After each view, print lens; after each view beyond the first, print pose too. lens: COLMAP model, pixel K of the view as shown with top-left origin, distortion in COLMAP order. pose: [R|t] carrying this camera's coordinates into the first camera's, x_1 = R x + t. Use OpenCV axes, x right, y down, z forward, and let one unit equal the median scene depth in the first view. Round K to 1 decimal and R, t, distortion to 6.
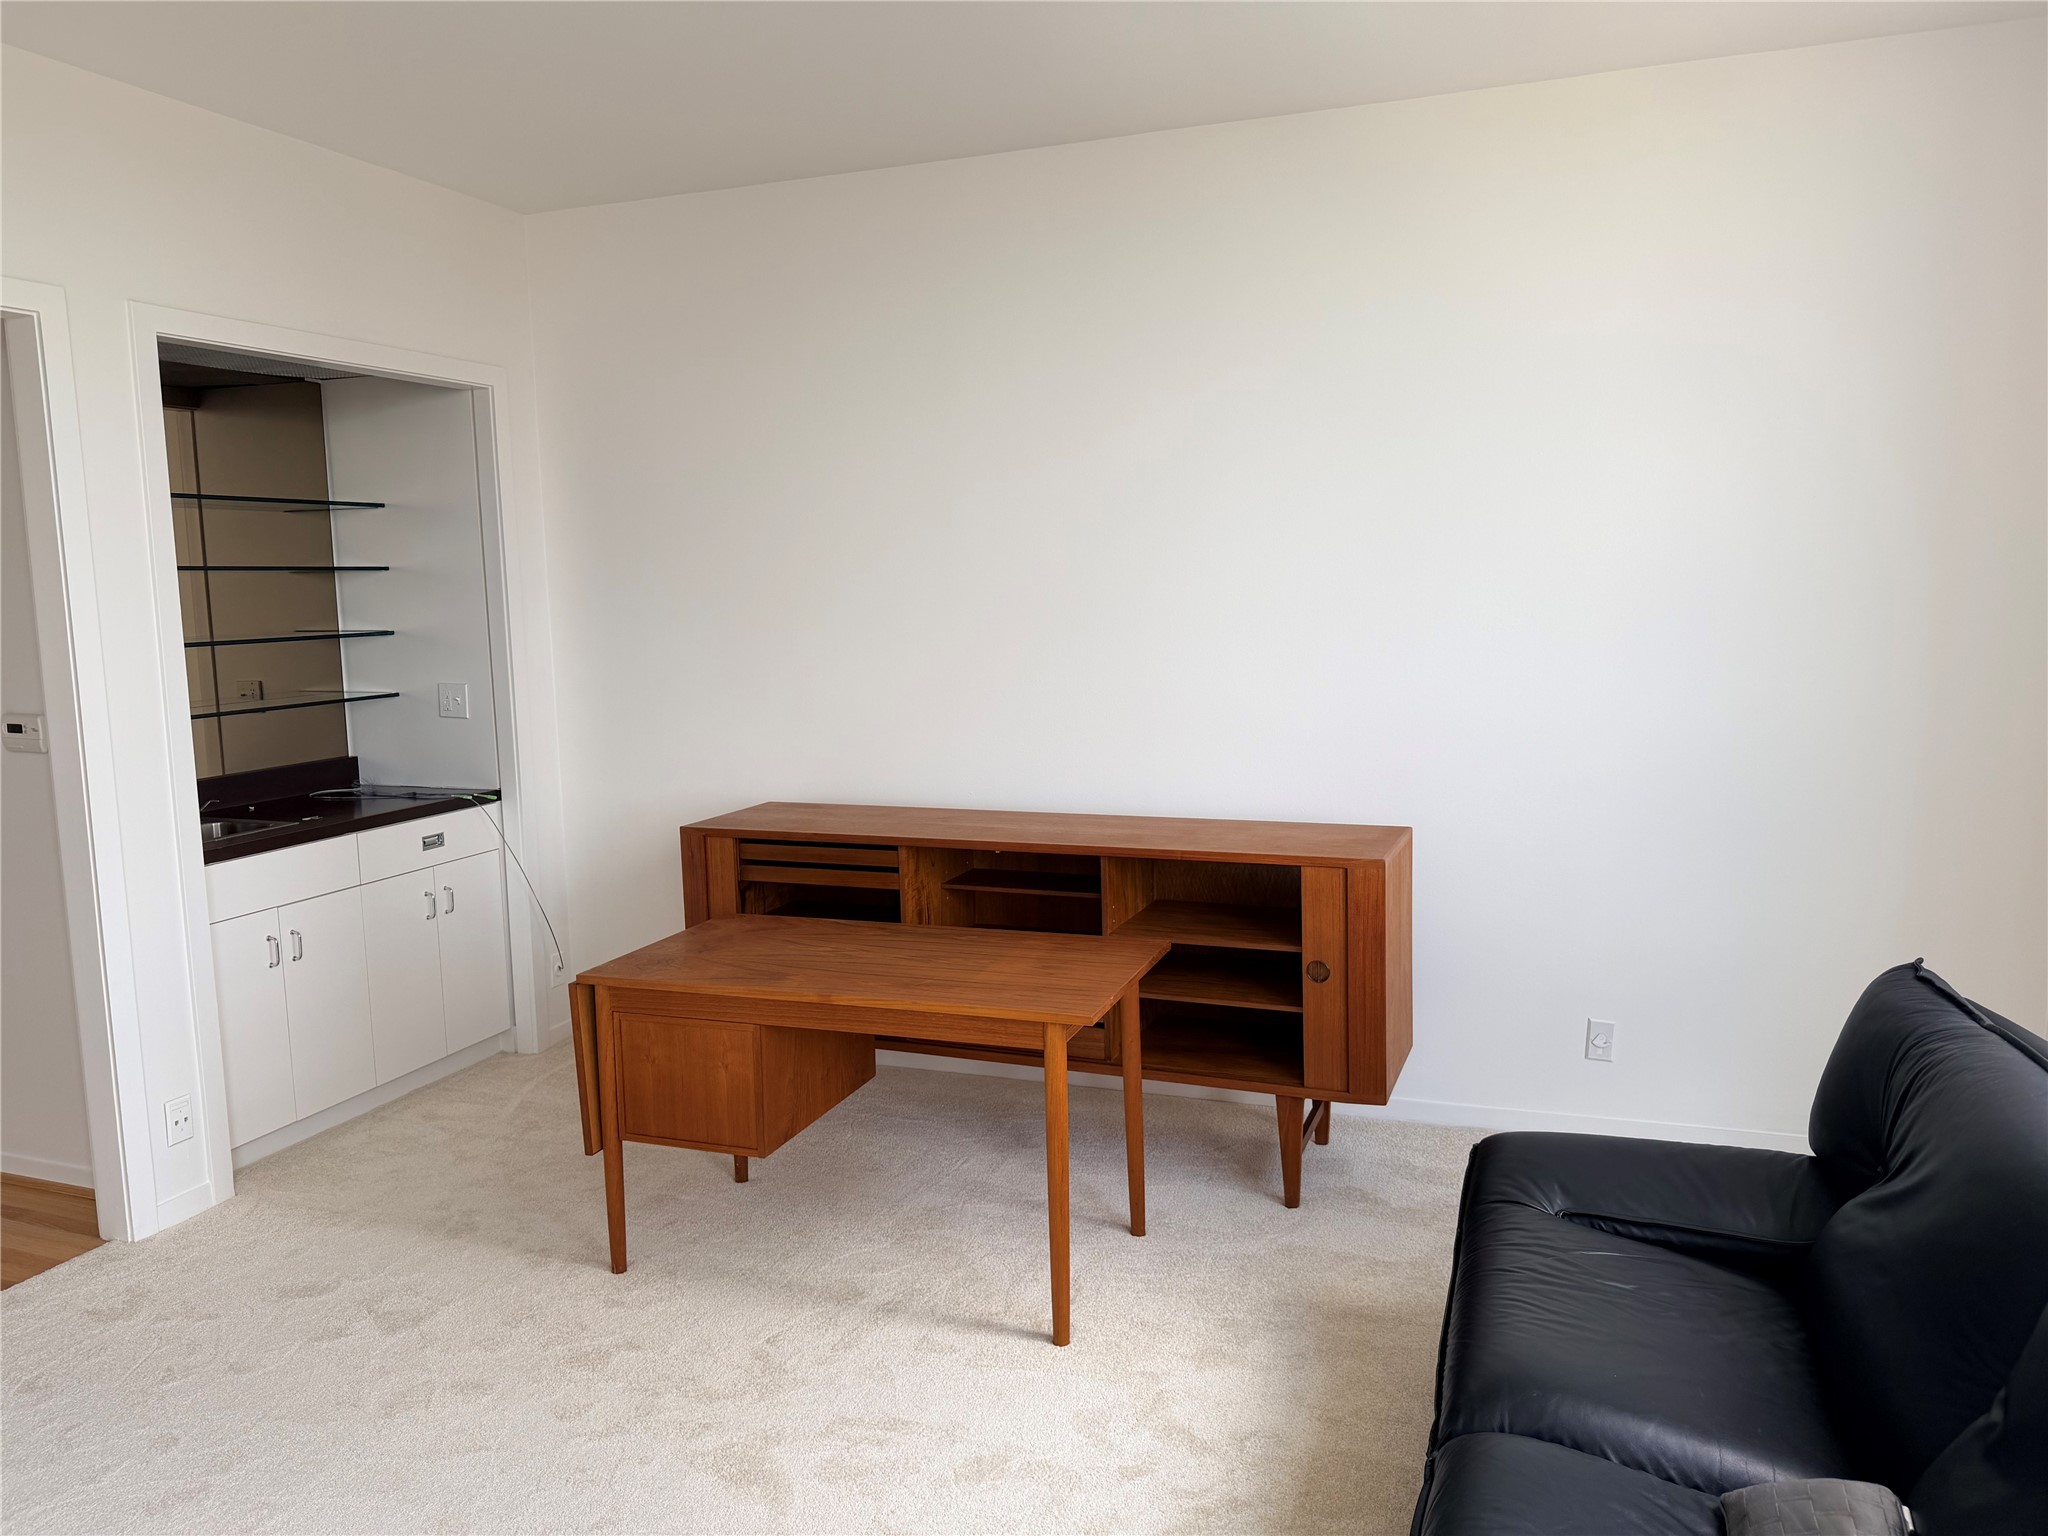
lens RADIAL K [[1436.4, 0, 1024.0], [0, 1436.4, 768.0], [0, 0, 1]] dist [-0.002635, -0.002590]
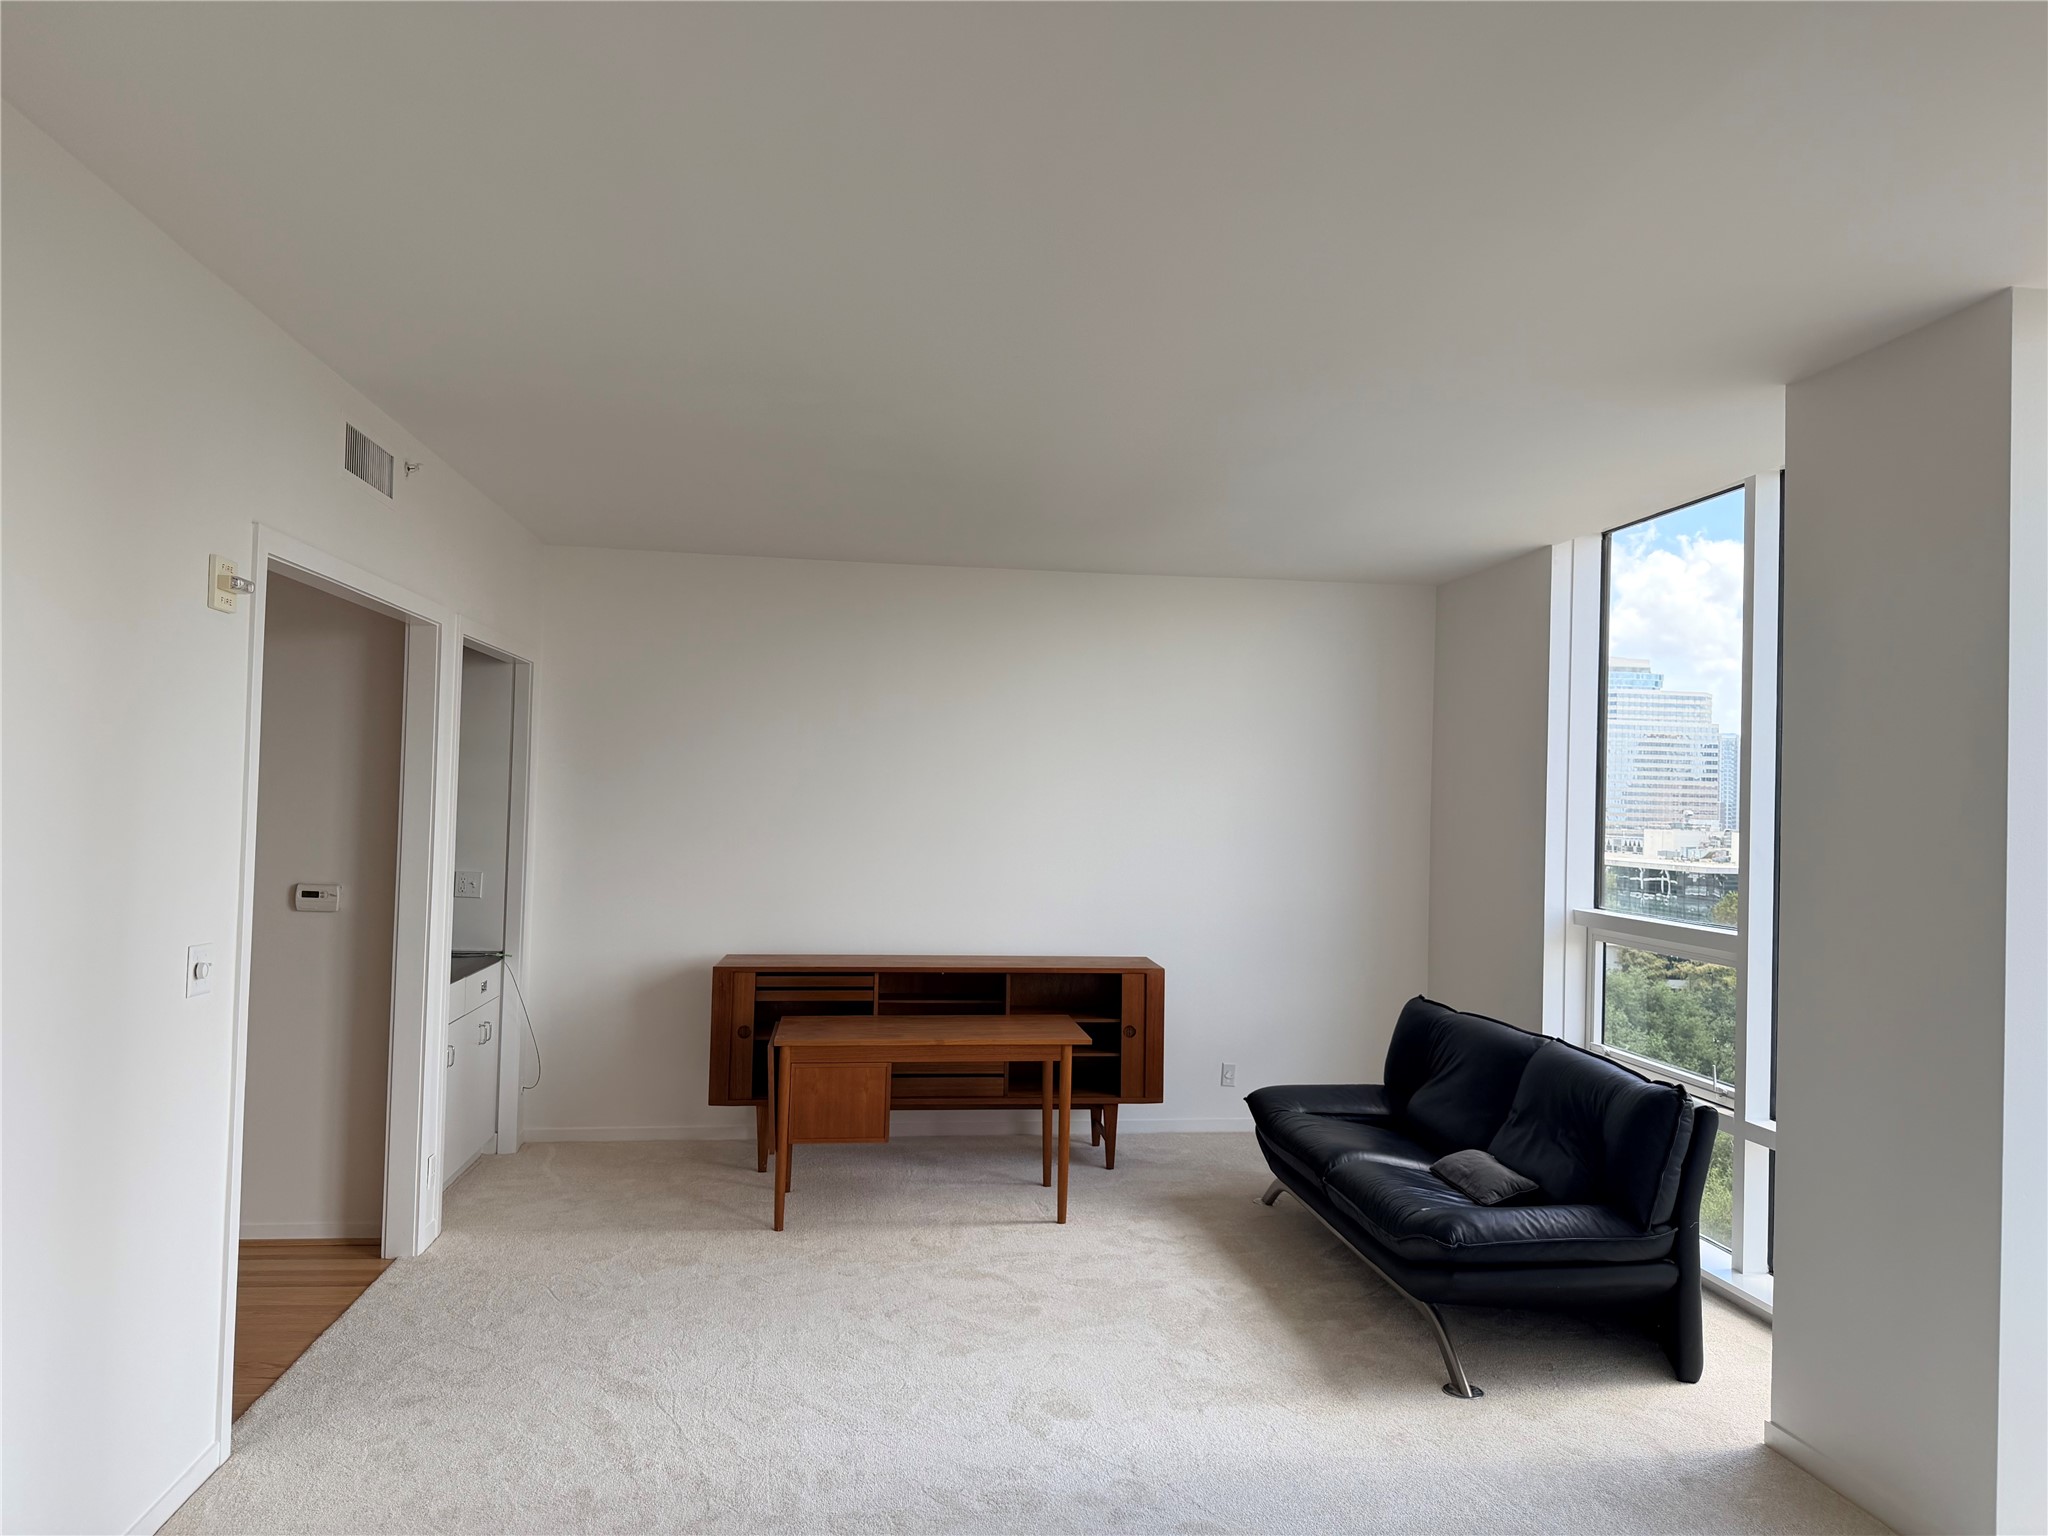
lens RADIAL K [[1436.4, 0, 1024.0], [0, 1436.4, 768.0], [0, 0, 1]] dist [-0.002635, -0.002590]
pose [[0.884195, 0.051144, 0.464310, -0.817874], [0.018565, 0.989355, -0.144330, 0.072151], [-0.466749, 0.136236, 0.873833, -0.622756]]
